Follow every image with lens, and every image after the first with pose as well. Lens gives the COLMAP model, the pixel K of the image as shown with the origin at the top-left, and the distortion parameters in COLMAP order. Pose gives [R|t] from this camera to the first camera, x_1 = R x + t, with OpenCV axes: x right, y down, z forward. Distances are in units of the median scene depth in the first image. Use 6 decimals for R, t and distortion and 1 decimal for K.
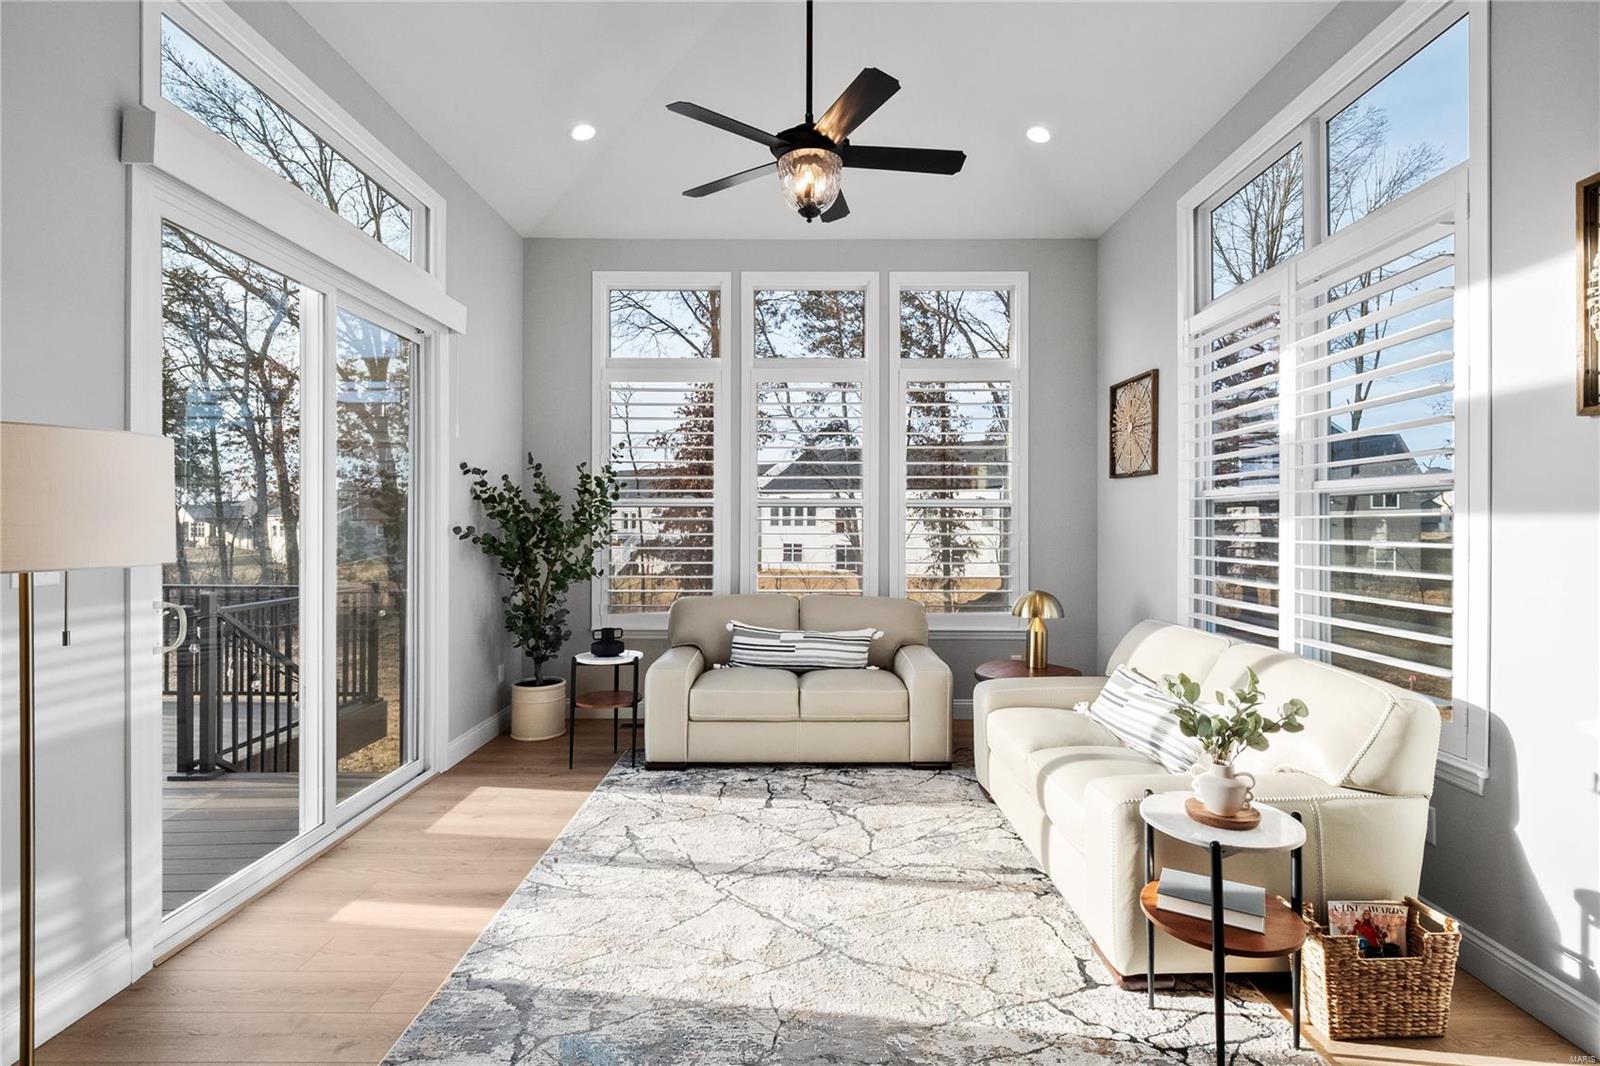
lens RADIAL K [[752.7, 0, 805.7], [0, 752.7, 527.6], [0, 0, 1]] dist [-0.003511, -0.001213]
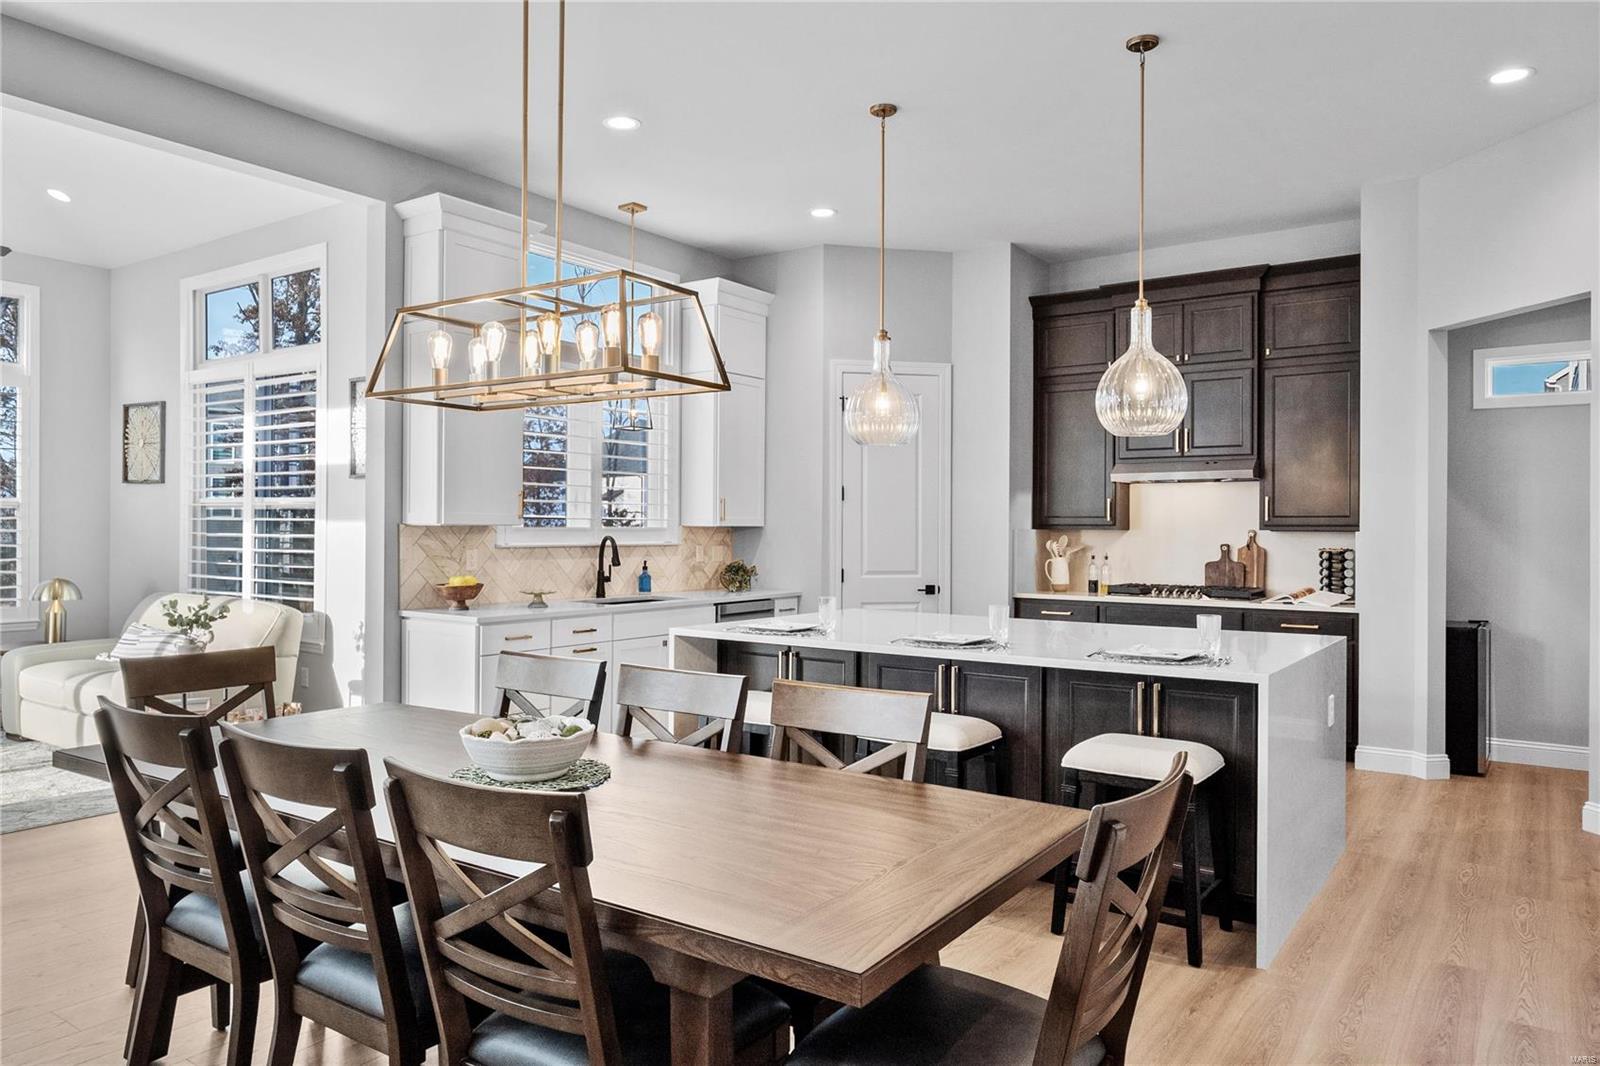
lens RADIAL K [[1063.5, 0, 799.0], [0, 1063.5, 526.3], [0, 0, 1]] dist [-0.003966, 0.002380]
pose [[0.571564, 0.002841, 0.820553, -0.420197], [-0.002743, 0.999995, -0.001552, 0.001125], [-0.820553, -0.001364, 0.571569, -0.969701]]
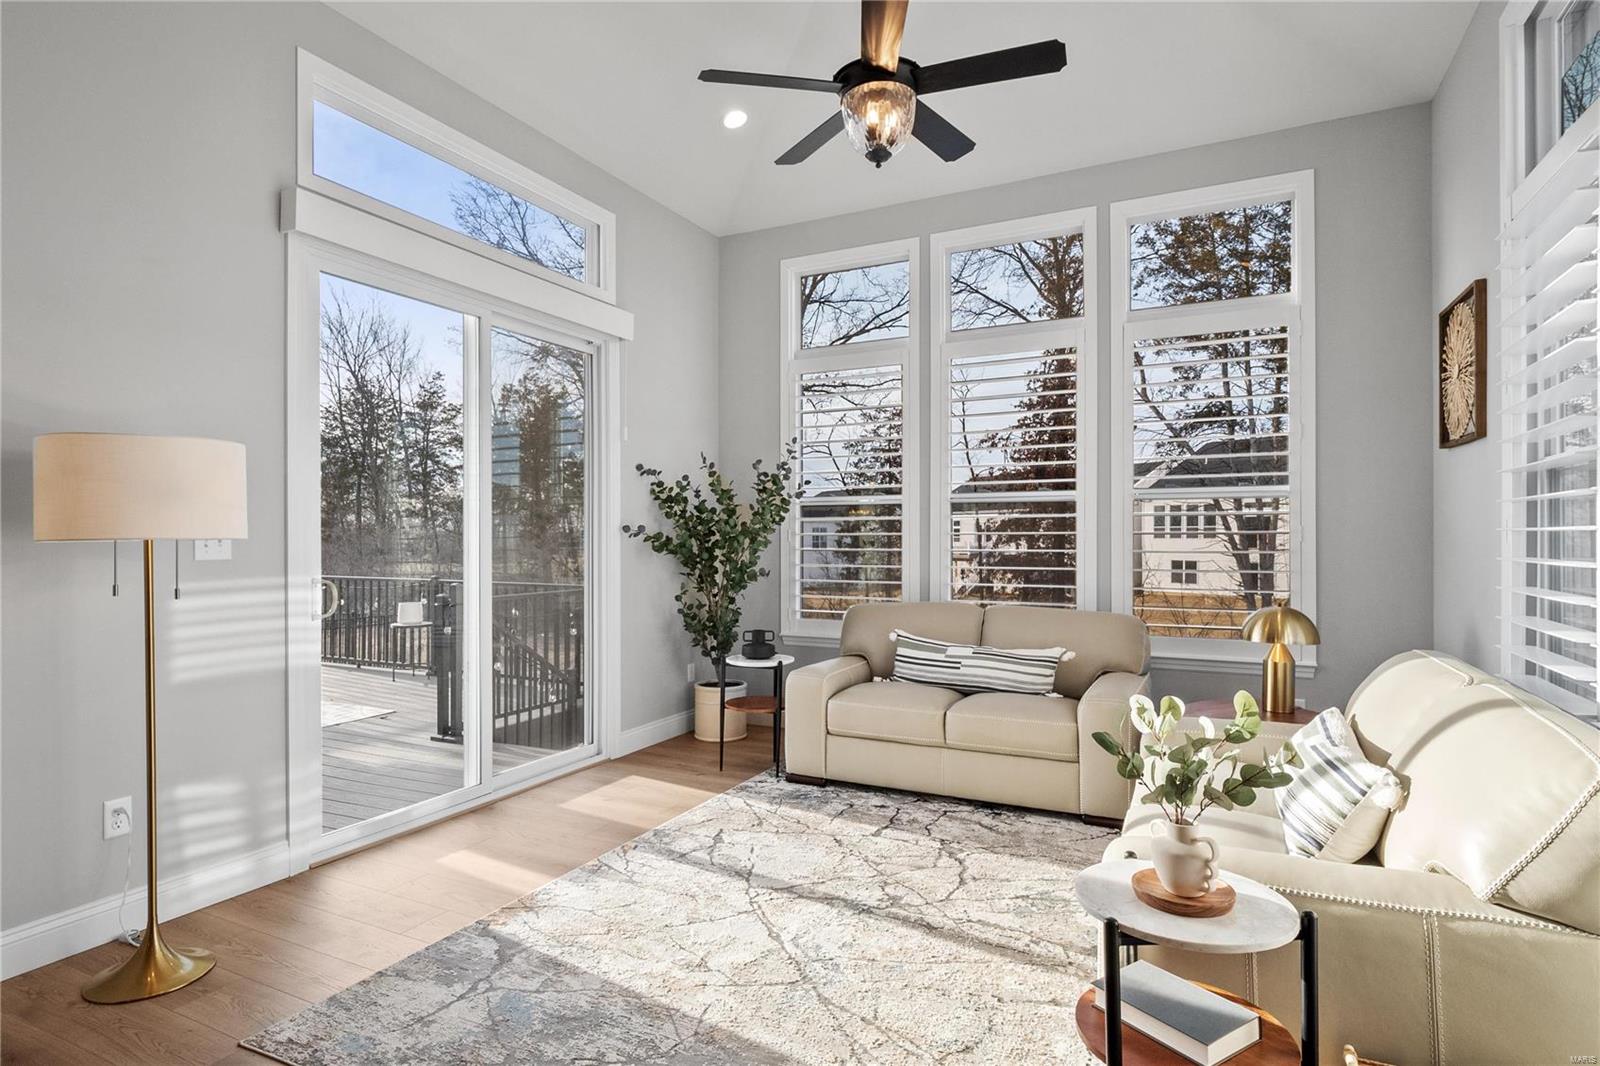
lens RADIAL K [[849.0, 0, 788.5], [0, 849.0, 542.0], [0, 0, 1]] dist [0.001842, -0.002017]
pose [[0.890653, -0.001229, -0.454683, 0.275560], [0.000949, 0.999999, -0.000846, 0.023311], [0.454683, 0.000322, 0.890653, 0.054691]]
